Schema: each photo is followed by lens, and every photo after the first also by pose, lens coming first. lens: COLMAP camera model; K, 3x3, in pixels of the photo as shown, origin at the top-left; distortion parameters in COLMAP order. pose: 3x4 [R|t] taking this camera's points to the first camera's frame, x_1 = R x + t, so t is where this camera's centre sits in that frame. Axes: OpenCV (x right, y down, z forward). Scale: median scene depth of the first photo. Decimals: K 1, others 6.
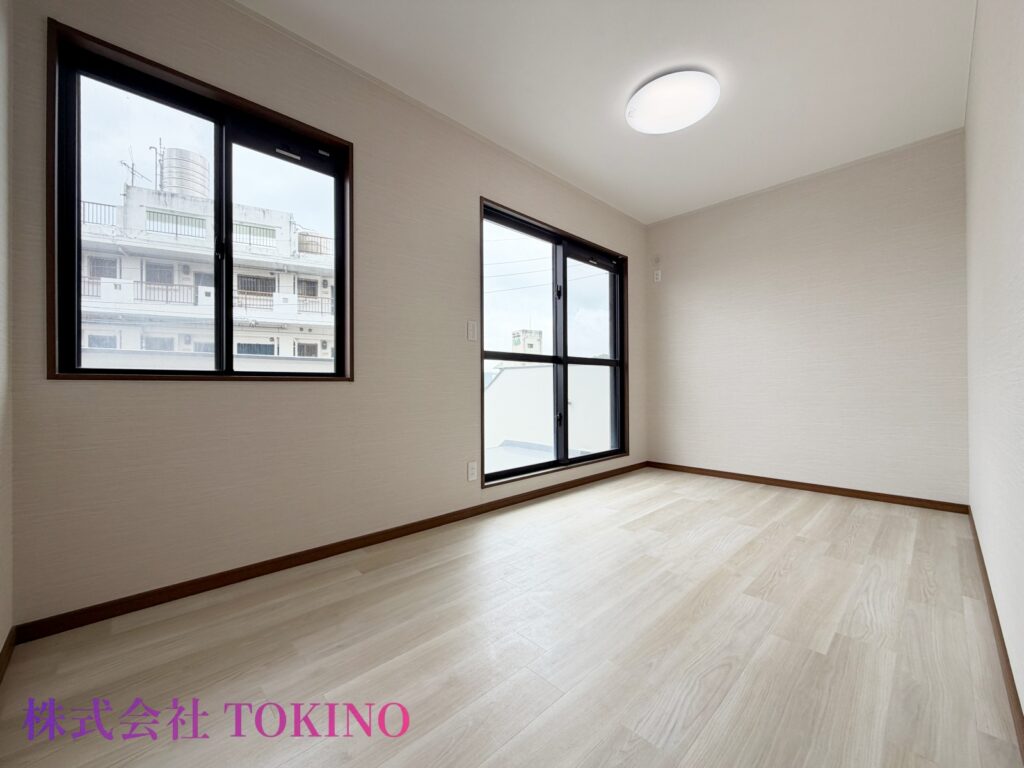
lens RADIAL K [[409.4, 0, 509.4], [0, 409.4, 385.1], [0, 0, 1]] dist [0.000599, -0.000011]
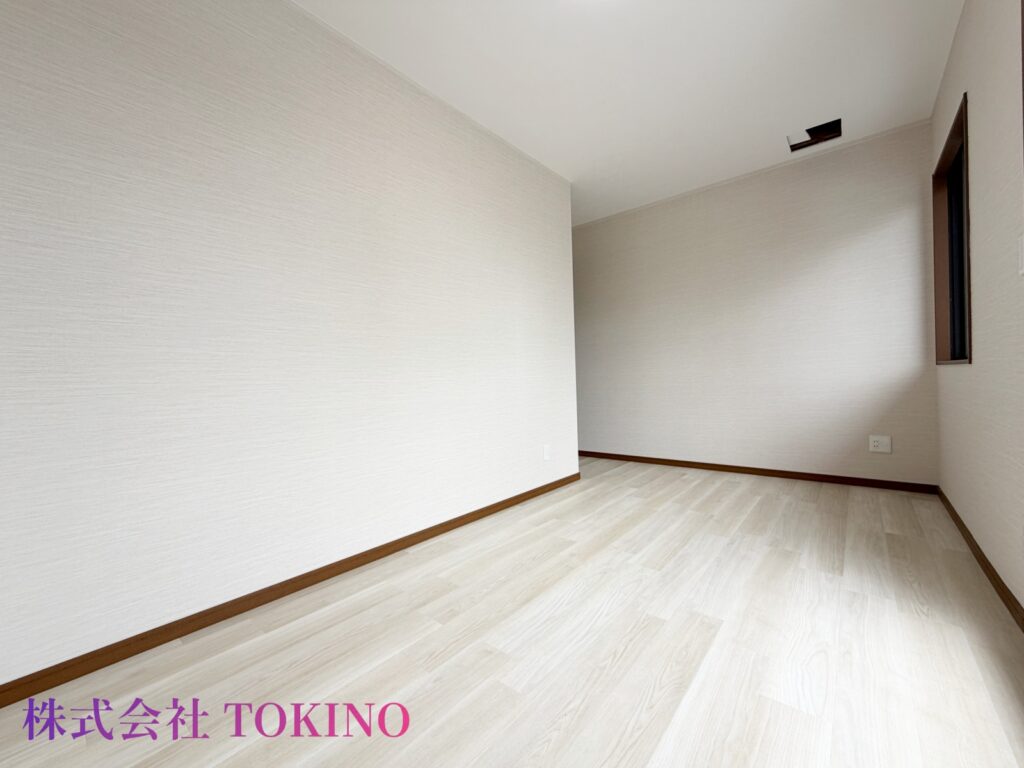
lens RADIAL K [[409.4, 0, 511.0], [0, 409.4, 382.0], [0, 0, 1]] dist [0.000599, -0.000011]
pose [[-0.993660, 0.032900, -0.107506, 0.645760], [0.032671, 0.999459, 0.003887, -0.007139], [0.107576, 0.000350, -0.994197, 1.623902]]
